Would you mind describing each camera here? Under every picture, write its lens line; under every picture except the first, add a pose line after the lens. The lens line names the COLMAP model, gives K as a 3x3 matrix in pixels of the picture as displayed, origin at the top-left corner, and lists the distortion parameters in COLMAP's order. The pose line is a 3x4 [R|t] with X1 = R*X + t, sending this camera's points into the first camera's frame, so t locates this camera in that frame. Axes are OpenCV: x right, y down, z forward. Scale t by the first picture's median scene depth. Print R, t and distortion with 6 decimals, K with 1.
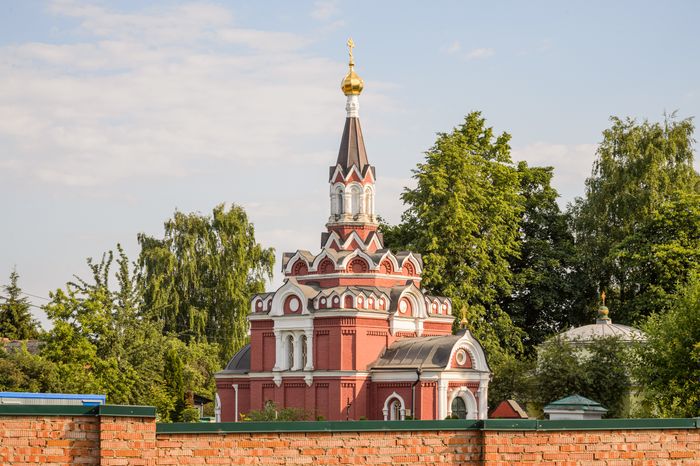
lens RADIAL K [[1685.2, 0, 350.0], [0, 1685.2, 233.0], [0, 0, 1]] dist [-0.129356, -0.402982]
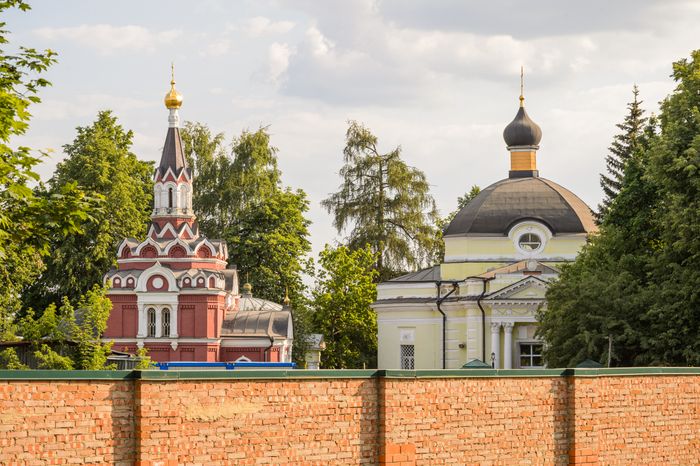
lens RADIAL K [[1685.2, 0, 350.0], [0, 1685.2, 233.0], [0, 0, 1]] dist [-0.129356, -0.402982]
pose [[0.820821, 0.040634, 0.569738, -0.607774], [-0.058054, 0.998236, 0.012443, -0.016191], [-0.568227, -0.043289, 0.821732, -0.068907]]
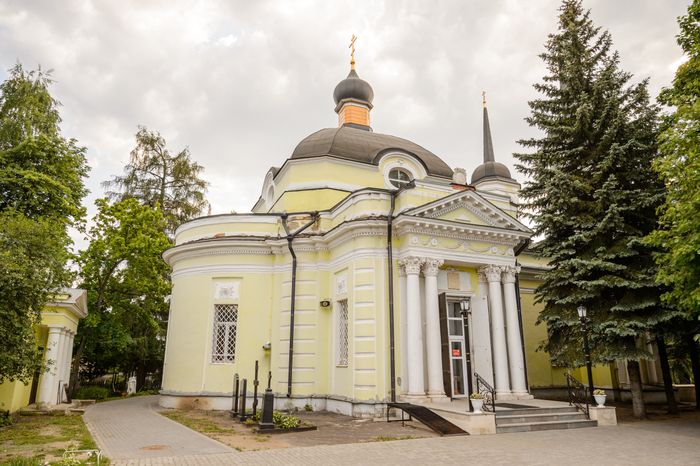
lens RADIAL K [[474.2, 0, 350.0], [0, 474.2, 233.0], [0, 0, 1]] dist [-0.018674, -0.003096]
pose [[0.461985, 0.231989, 0.856009, 0.059227], [-0.095540, 0.972584, -0.212020, 0.107291], [-0.881727, 0.016167, 0.471483, 0.907691]]
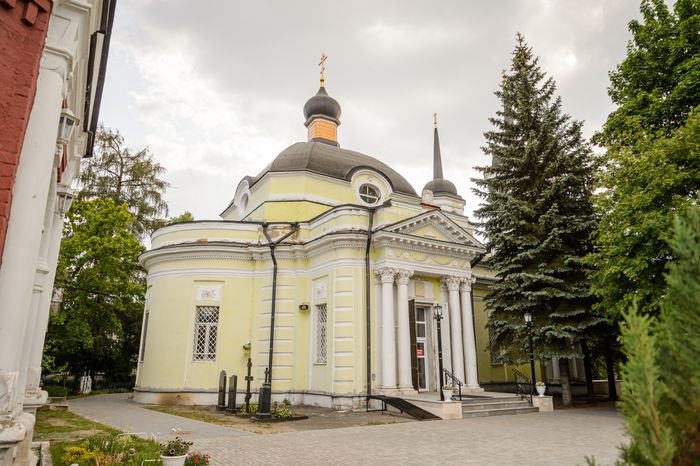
lens RADIAL K [[468.6, 0, 354.9], [0, 468.6, 239.6], [0, 0, 1]] dist [-0.017676, 0.000047]
pose [[0.323634, 0.238710, 0.915576, 0.026925], [-0.099442, 0.970874, -0.217977, 0.110088], [-0.940942, -0.020502, 0.337945, 0.919887]]
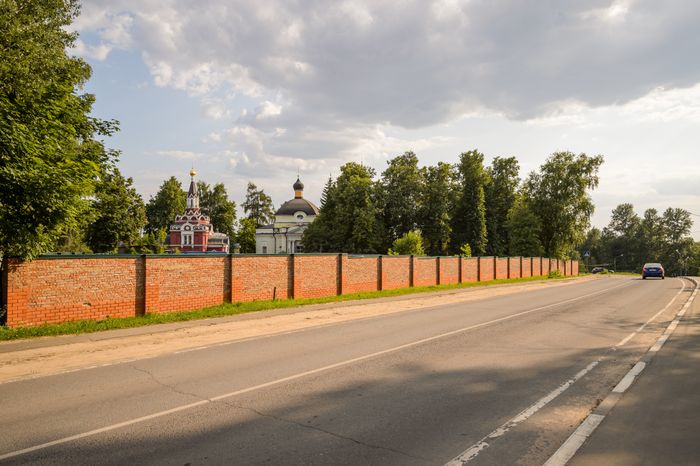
lens RADIAL K [[474.2, 0, 350.0], [0, 474.2, 233.0], [0, 0, 1]] dist [-0.018674, -0.003096]
pose [[0.690492, 0.023610, 0.722954, -0.582177], [-0.072627, 0.996679, 0.036816, -0.015451], [-0.719685, -0.077927, 0.689914, -0.063152]]
